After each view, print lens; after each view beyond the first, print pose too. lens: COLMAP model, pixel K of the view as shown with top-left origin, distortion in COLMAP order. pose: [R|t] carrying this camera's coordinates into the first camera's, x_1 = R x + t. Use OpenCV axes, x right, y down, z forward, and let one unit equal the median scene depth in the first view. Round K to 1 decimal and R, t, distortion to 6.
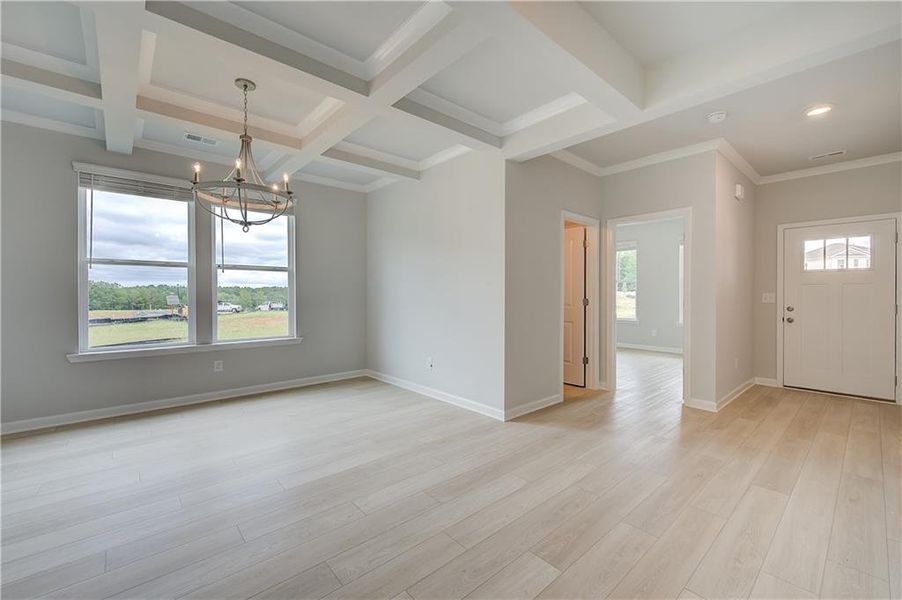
lens RADIAL K [[364.0, 0, 466.0], [0, 364.0, 297.6], [0, 0, 1]] dist [-0.000839, -0.000242]
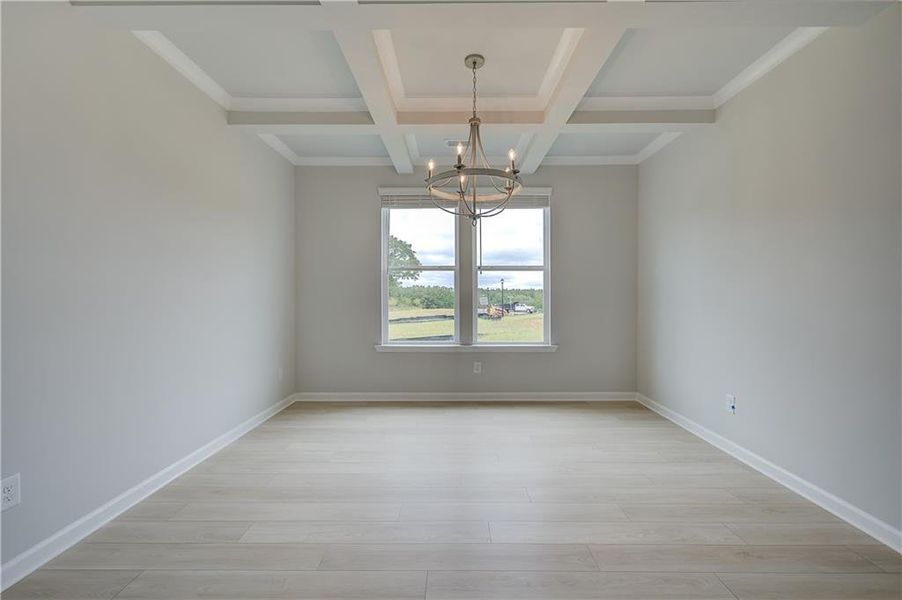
lens RADIAL K [[392.6, 0, 462.4], [0, 392.6, 299.9], [0, 0, 1]] dist [-0.000645, -0.000021]
pose [[0.739894, 0.004446, -0.672708, 0.015391], [-0.003758, 0.999990, 0.002477, -0.000805], [0.672713, 0.000695, 0.739904, 0.172770]]
